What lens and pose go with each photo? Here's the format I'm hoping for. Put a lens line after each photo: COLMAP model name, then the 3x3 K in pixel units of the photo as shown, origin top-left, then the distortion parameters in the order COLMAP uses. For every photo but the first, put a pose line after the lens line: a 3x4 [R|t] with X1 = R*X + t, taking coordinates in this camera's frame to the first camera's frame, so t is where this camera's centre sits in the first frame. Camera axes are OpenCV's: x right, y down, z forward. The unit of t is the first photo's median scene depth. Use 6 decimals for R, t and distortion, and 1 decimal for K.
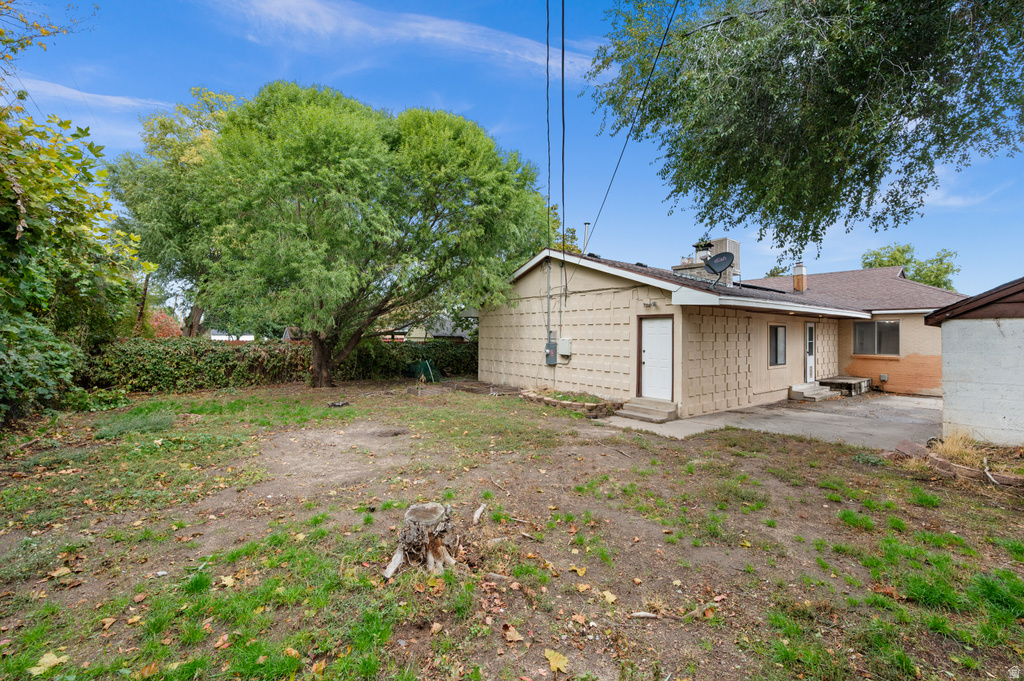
lens RADIAL K [[406.8, 0, 512.4], [0, 406.8, 335.0], [0, 0, 1]] dist [-0.000369, -0.000025]
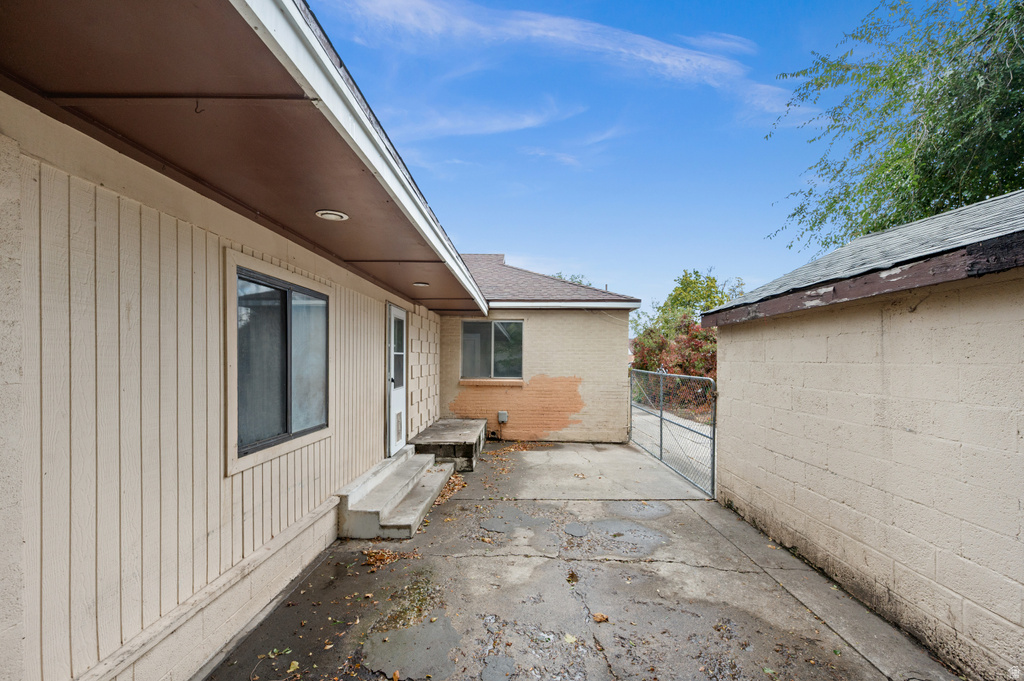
lens RADIAL K [[406.8, 0, 525.0], [0, 406.8, 360.2], [0, 0, 1]] dist [-0.000369, -0.000025]
pose [[0.589355, -0.001668, 0.807872, 0.467341], [-0.003418, 0.999984, 0.004559, 0.020209], [-0.807867, -0.005448, 0.589340, 0.641518]]
